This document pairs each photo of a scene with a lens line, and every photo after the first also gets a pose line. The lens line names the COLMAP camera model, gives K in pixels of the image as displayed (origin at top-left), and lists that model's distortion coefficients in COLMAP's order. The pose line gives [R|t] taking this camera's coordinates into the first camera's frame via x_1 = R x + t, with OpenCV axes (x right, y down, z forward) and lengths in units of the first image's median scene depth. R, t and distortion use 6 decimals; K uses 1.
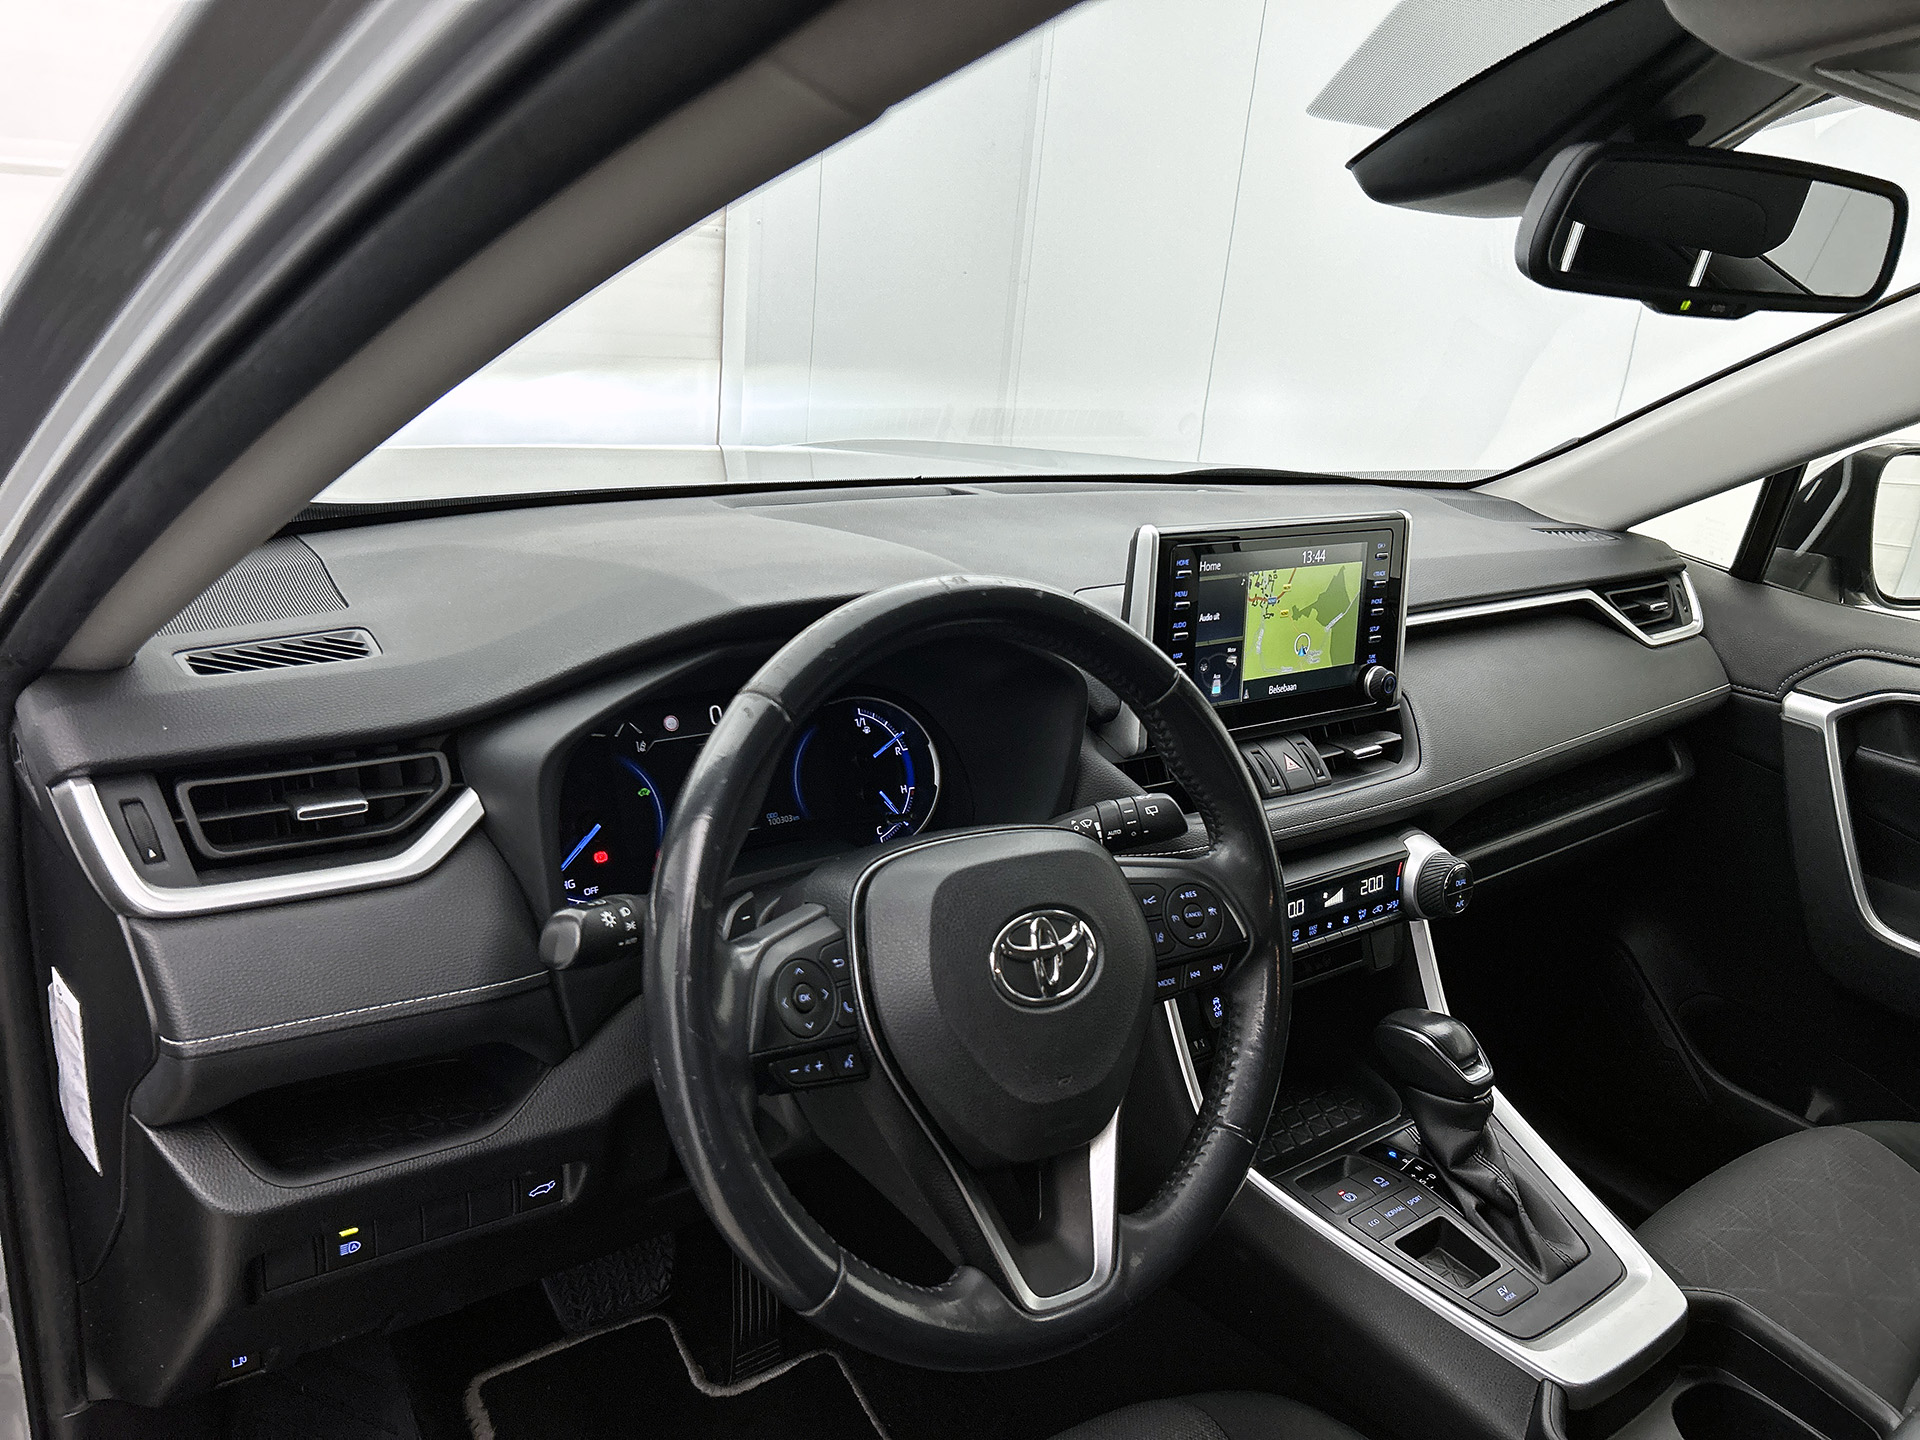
lens RADIAL K [[1478.8, 0, 971.6], [0, 1478.8, 721.3], [0, 0, 1]] dist [0.058125, -0.063617]
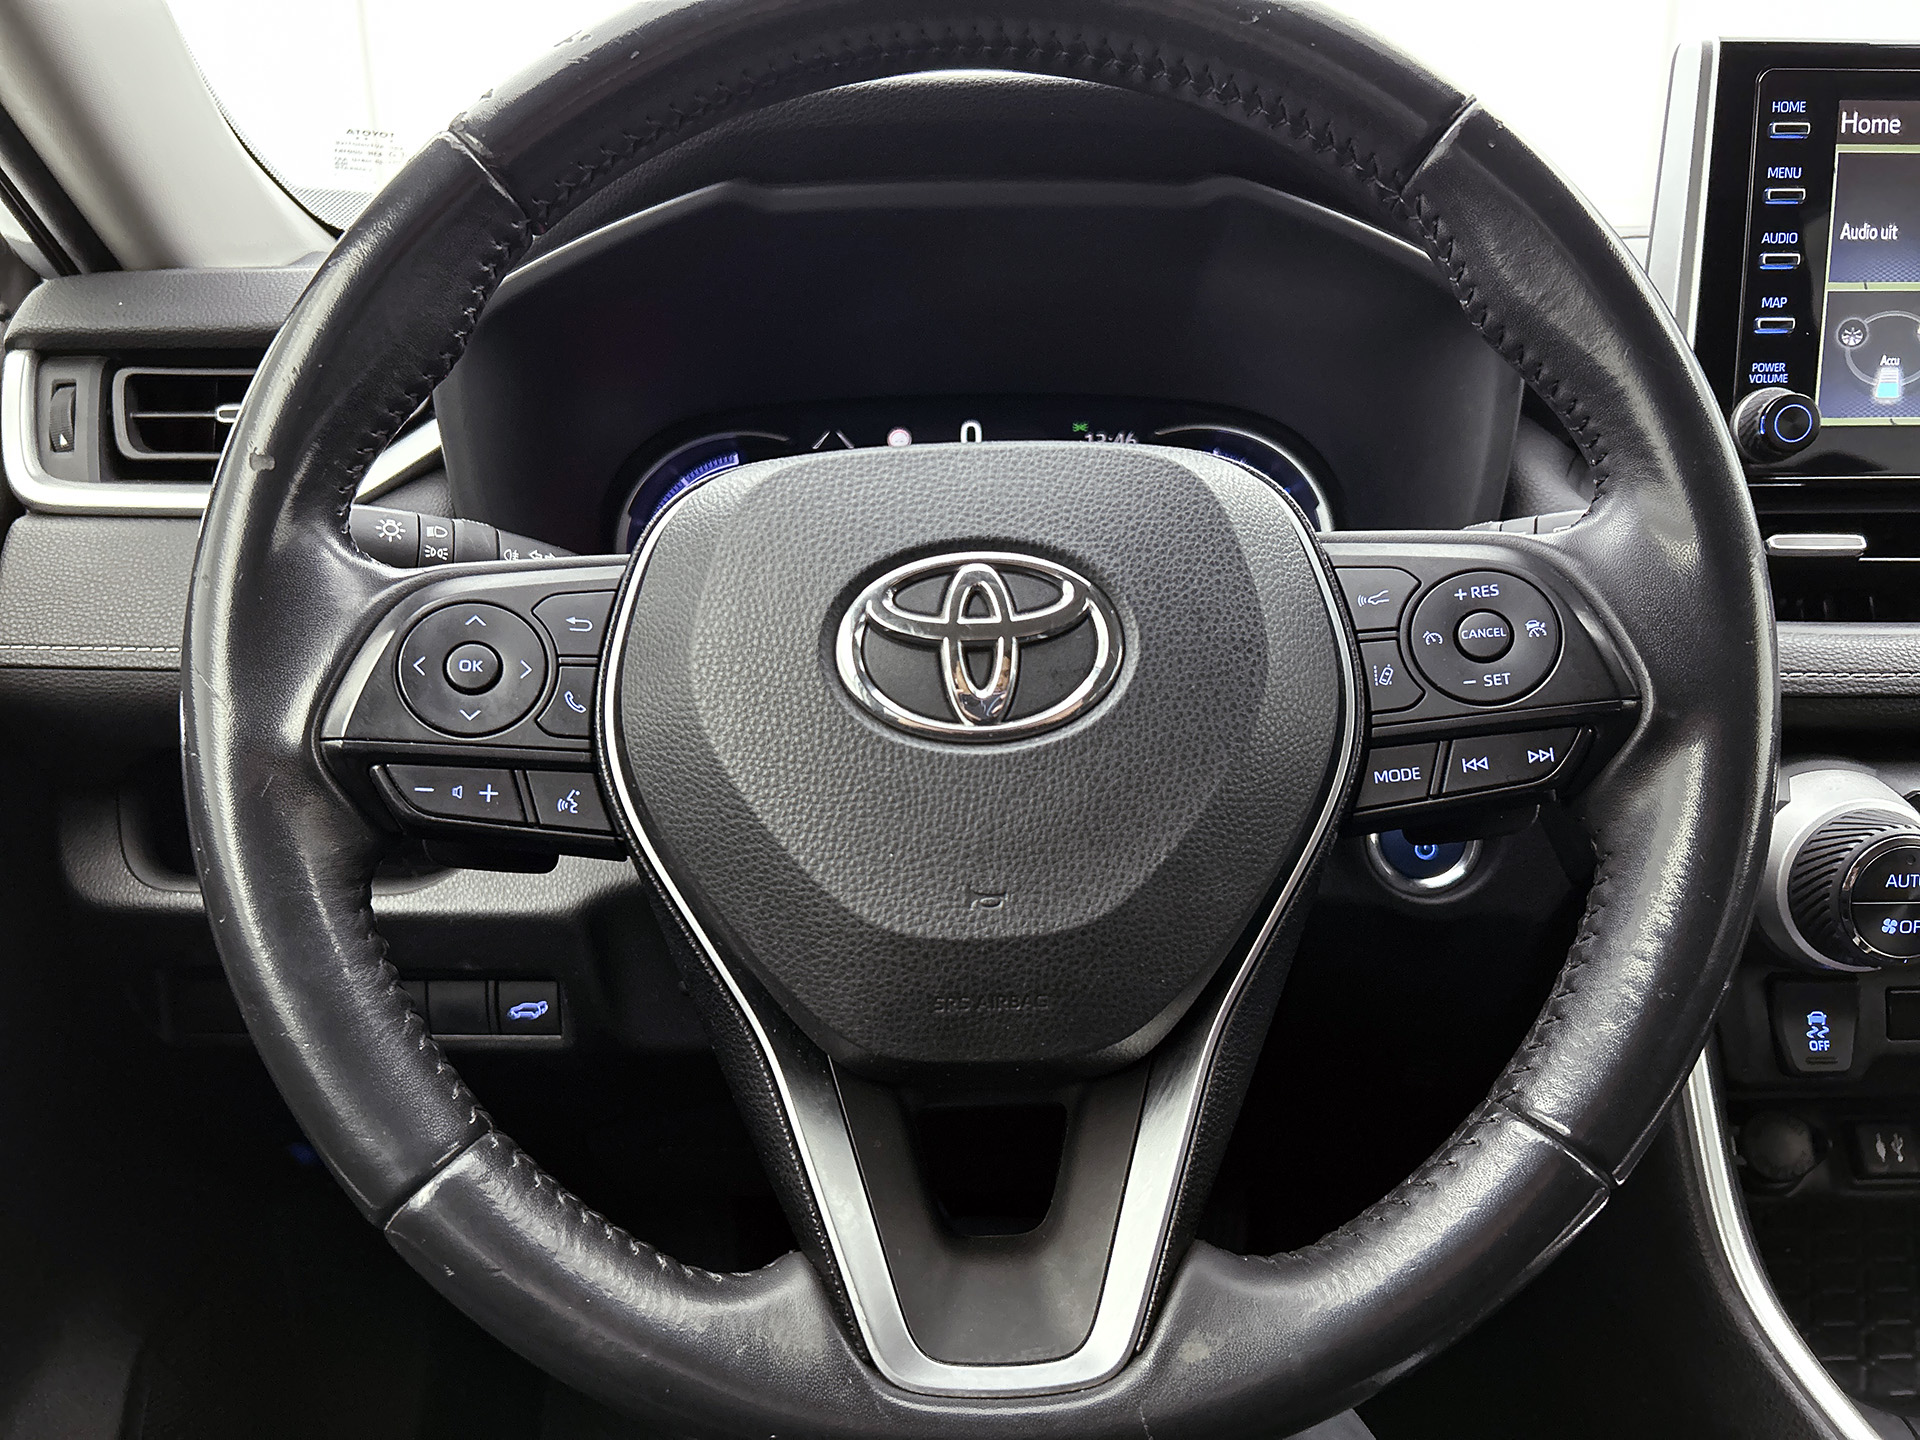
lens RADIAL K [[1478.8, 0, 960.8], [0, 1478.8, 730.8], [0, 0, 1]] dist [0.058125, -0.063617]
pose [[0.796038, 0.074915, -0.600592, 0.224558], [-0.114665, 0.993006, -0.028117, 0.137983], [0.594285, 0.091249, 0.799061, 0.424593]]
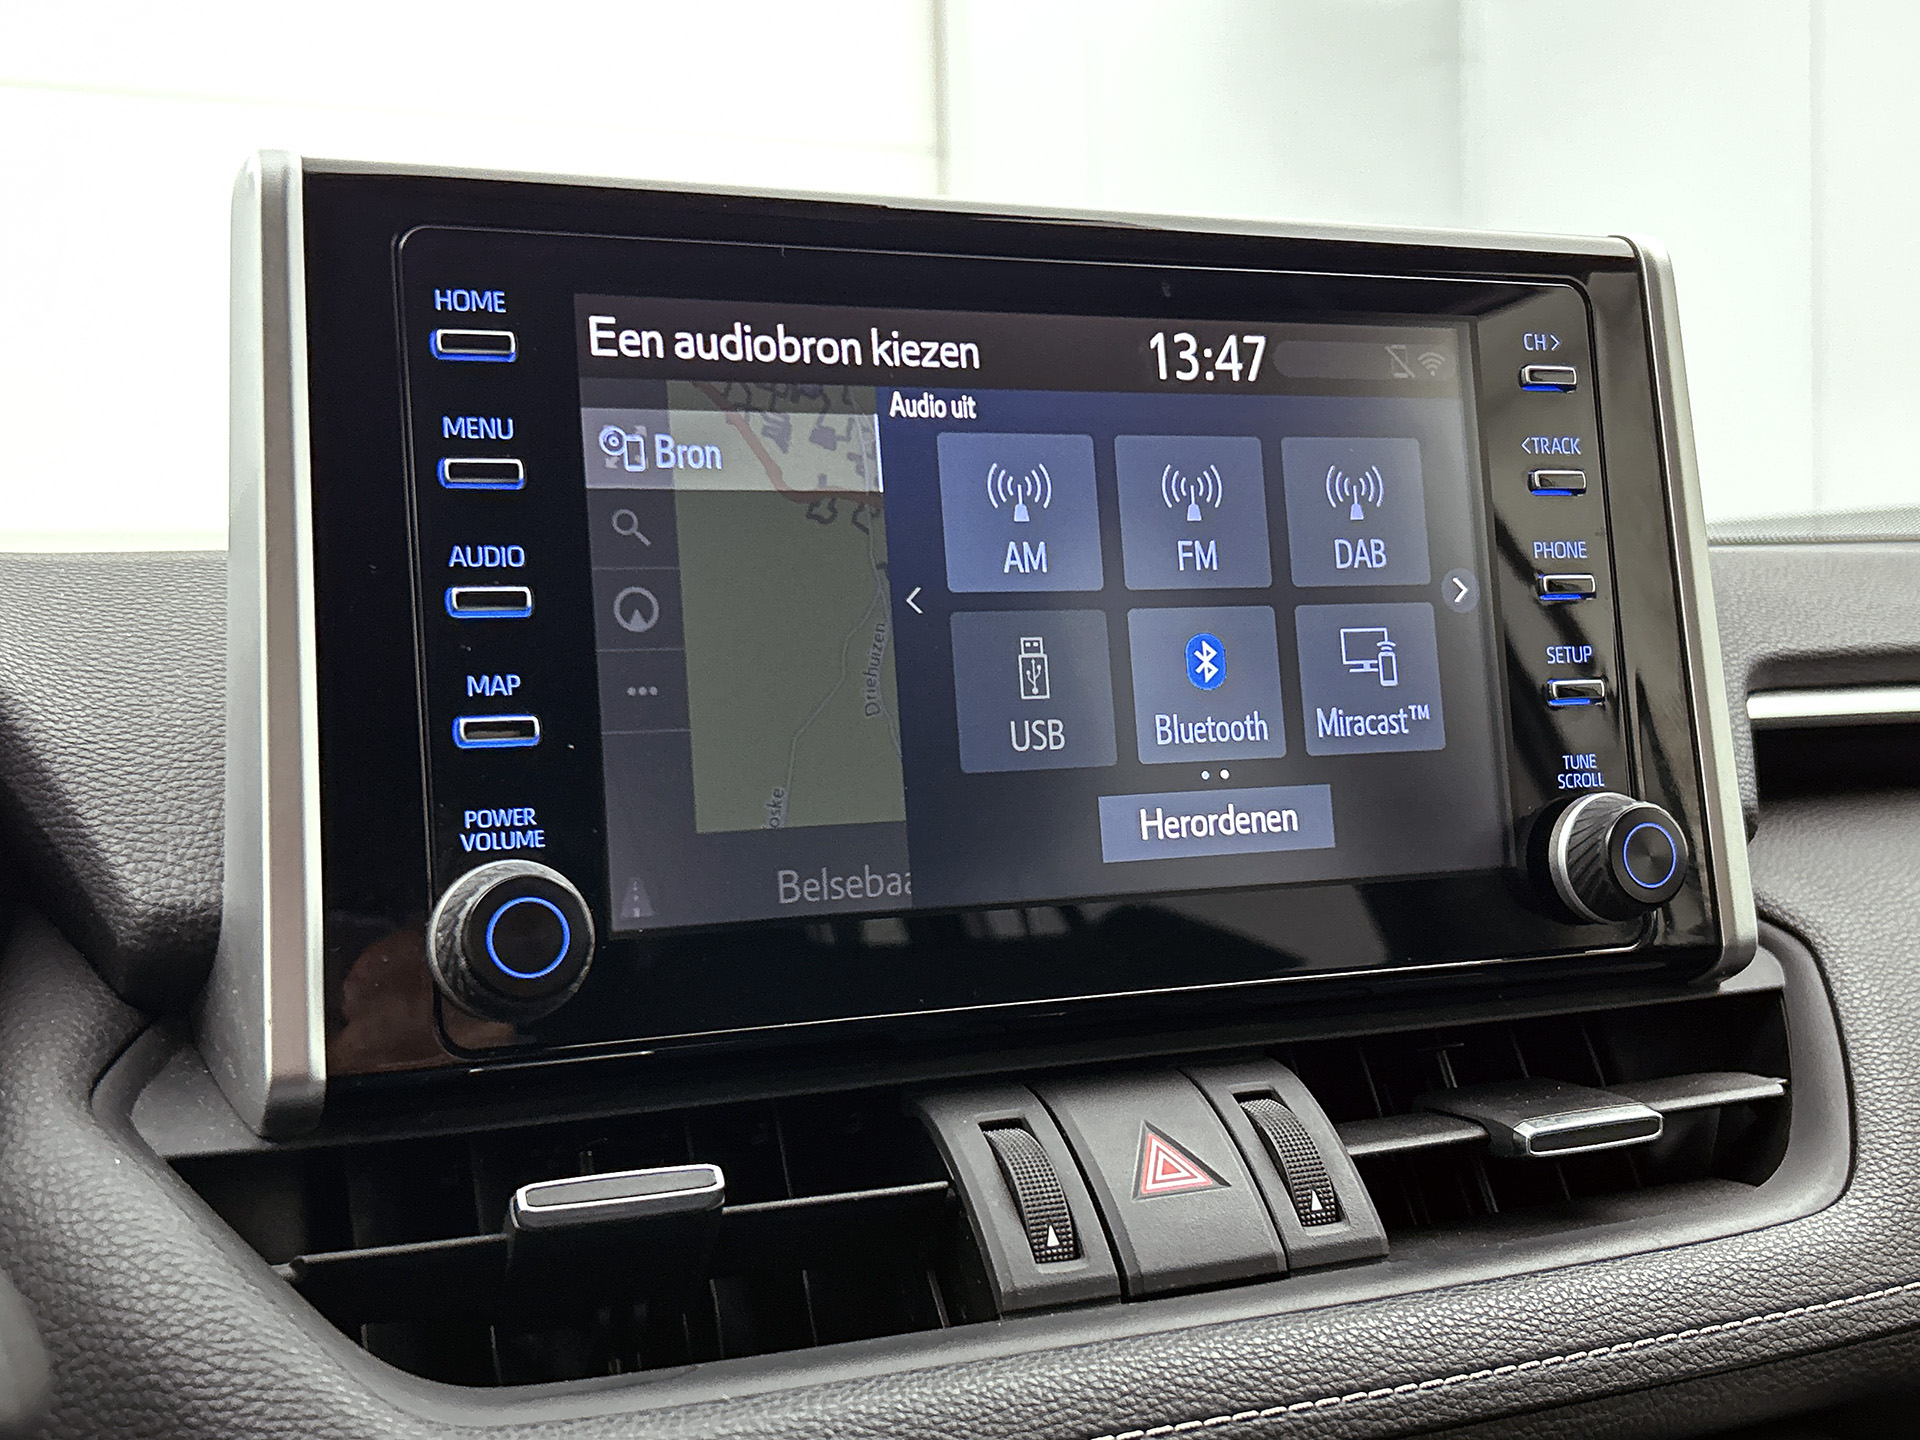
lens RADIAL K [[2201.7, 0, 980.2], [0, 2201.7, 736.2], [0, 0, 1]] dist [0.058810, 0.000000]
pose [[0.961995, -0.103211, -0.252812, 0.288933], [0.028482, 0.958694, -0.283010, 0.062603], [0.271579, 0.265054, 0.925198, 0.662675]]
